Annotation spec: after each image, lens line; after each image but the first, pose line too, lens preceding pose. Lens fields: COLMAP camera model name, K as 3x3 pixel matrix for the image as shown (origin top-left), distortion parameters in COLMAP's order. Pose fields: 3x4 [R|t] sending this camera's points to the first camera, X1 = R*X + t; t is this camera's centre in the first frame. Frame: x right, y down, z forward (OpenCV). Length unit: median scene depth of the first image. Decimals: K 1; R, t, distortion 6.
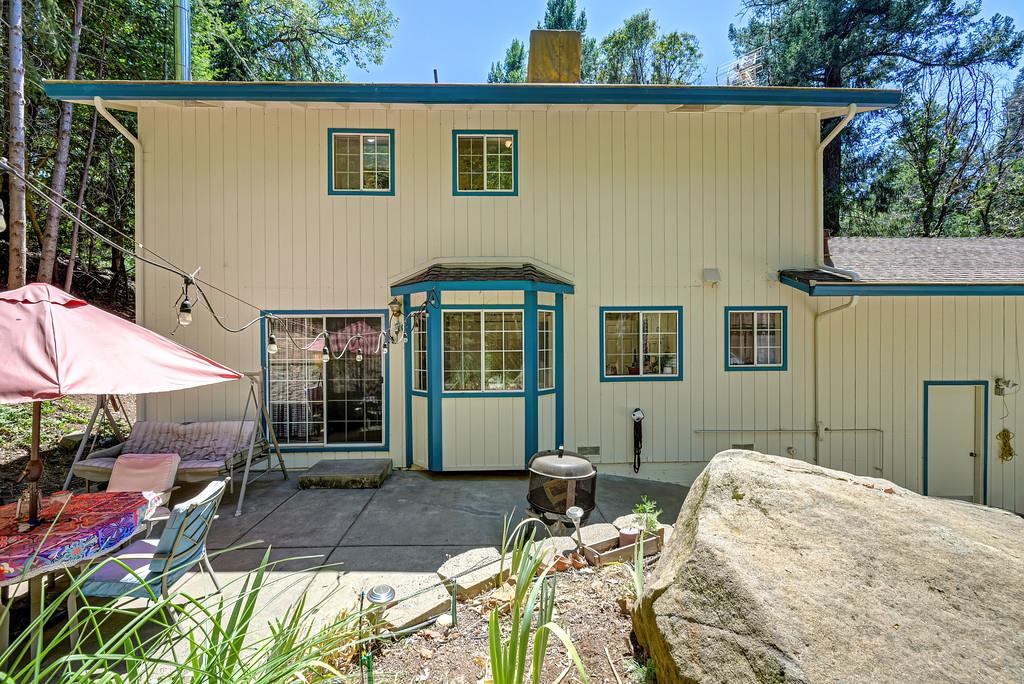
lens RADIAL K [[403.7, 0, 513.1], [0, 403.7, 341.8], [0, 0, 1]] dist [-0.001408, 0.000379]
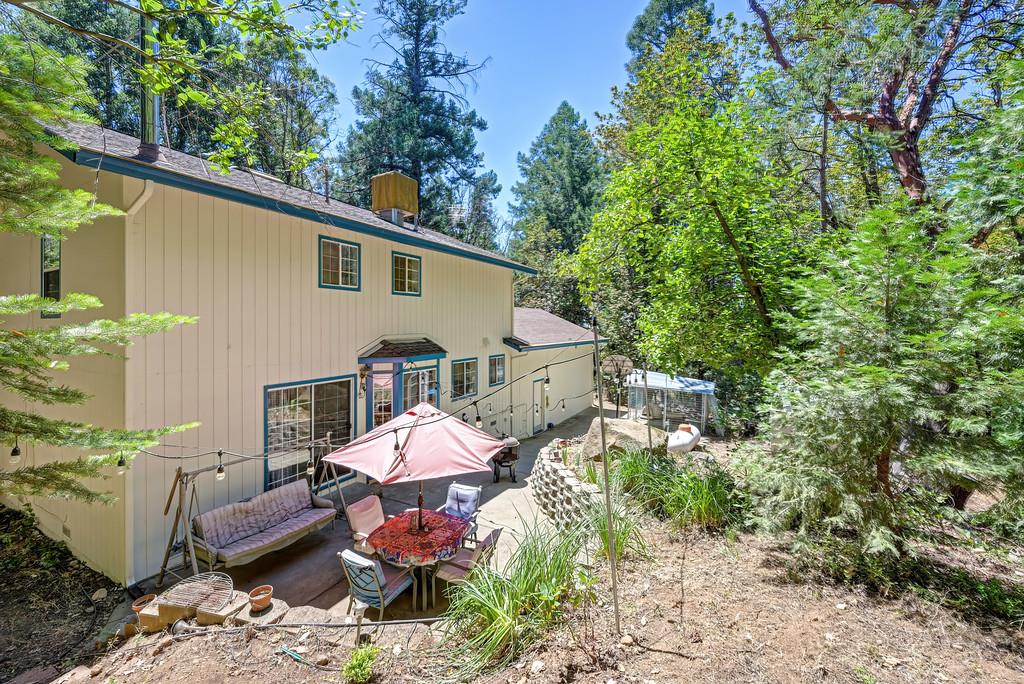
lens RADIAL K [[403.7, 0, 513.4], [0, 403.7, 335.4], [0, 0, 1]] dist [-0.001408, 0.000379]
pose [[0.512244, -0.012758, 0.858745, -1.205332], [0.001305, 0.999900, 0.014077, -0.228489], [-0.858839, -0.006091, 0.512209, -0.162659]]
